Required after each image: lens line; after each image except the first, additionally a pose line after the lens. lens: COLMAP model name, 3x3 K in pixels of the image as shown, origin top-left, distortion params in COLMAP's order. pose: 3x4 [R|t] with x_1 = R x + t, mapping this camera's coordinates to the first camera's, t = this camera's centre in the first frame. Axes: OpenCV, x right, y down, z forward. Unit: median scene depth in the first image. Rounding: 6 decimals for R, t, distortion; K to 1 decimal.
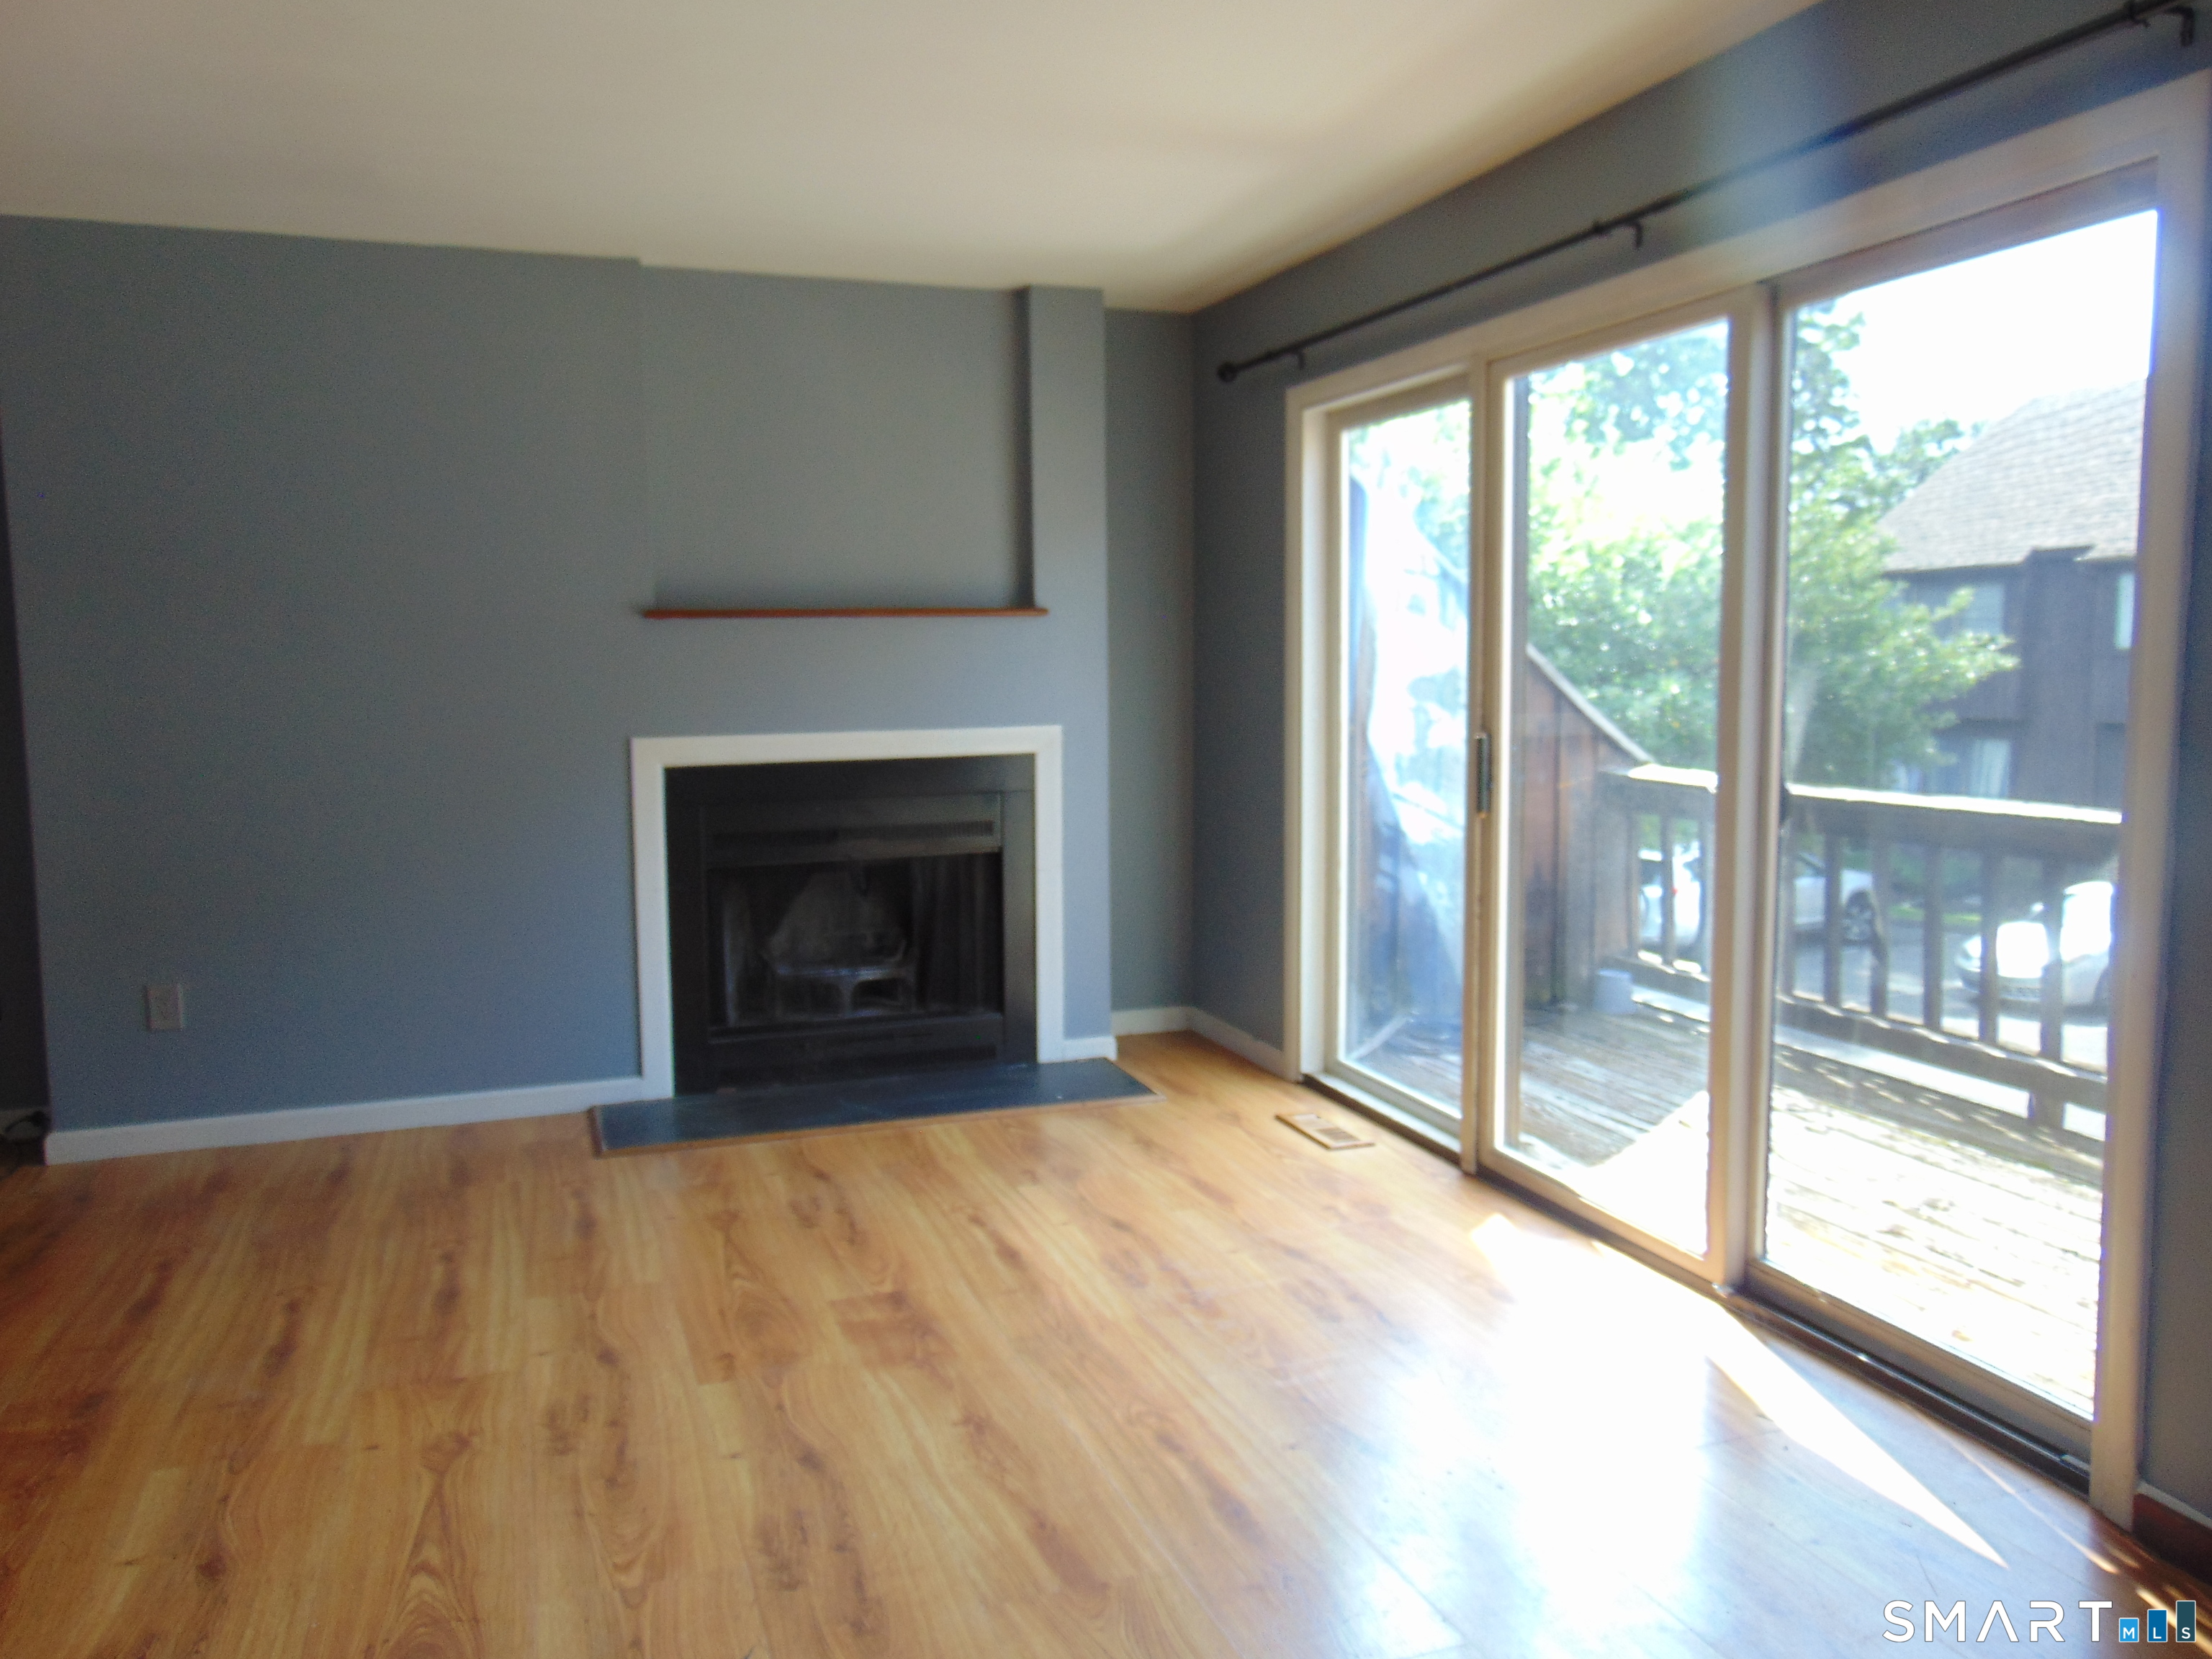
lens RADIAL K [[1645.0, 0, 1106.0], [0, 1645.0, 829.5], [0, 0, 1]] dist [-0.025492, 0.065418]
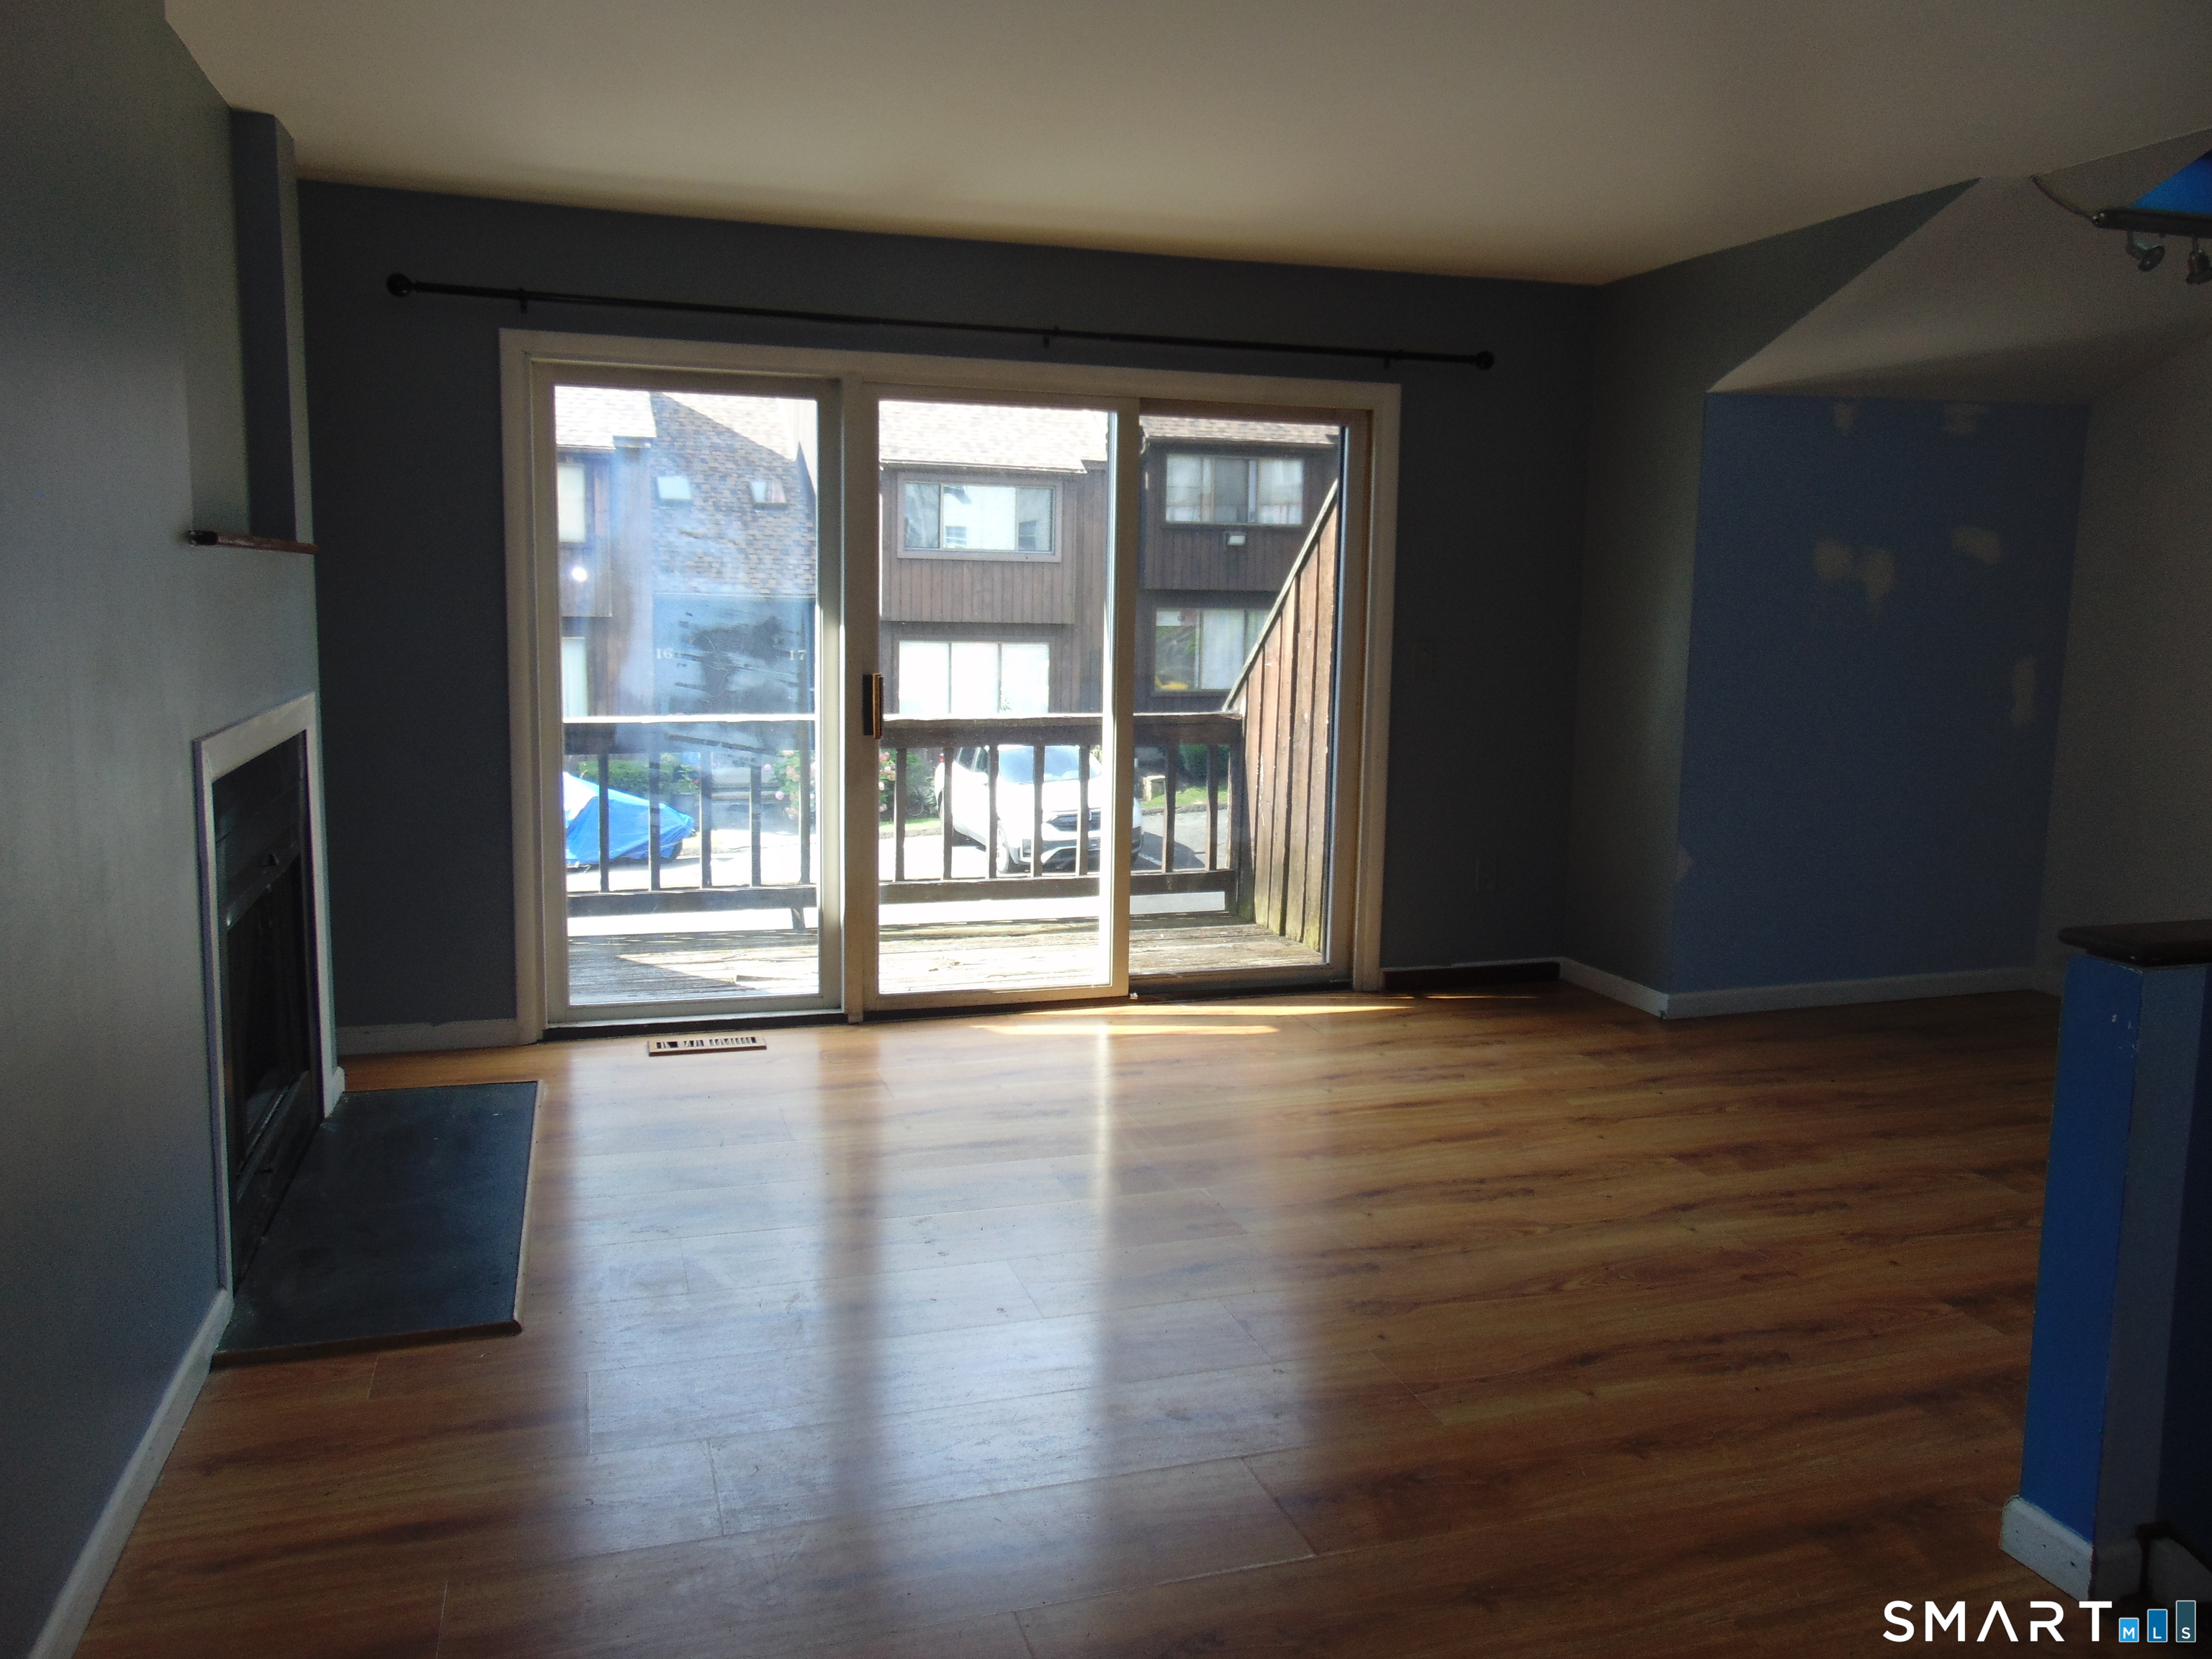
lens RADIAL K [[1645.0, 0, 1106.0], [0, 1645.0, 829.5], [0, 0, 1]] dist [-0.025492, 0.065418]
pose [[0.045465, -0.144873, 0.988405, -1.743424], [0.087417, 0.986210, 0.140531, -0.170501], [-0.995134, 0.080014, 0.057502, 1.249646]]
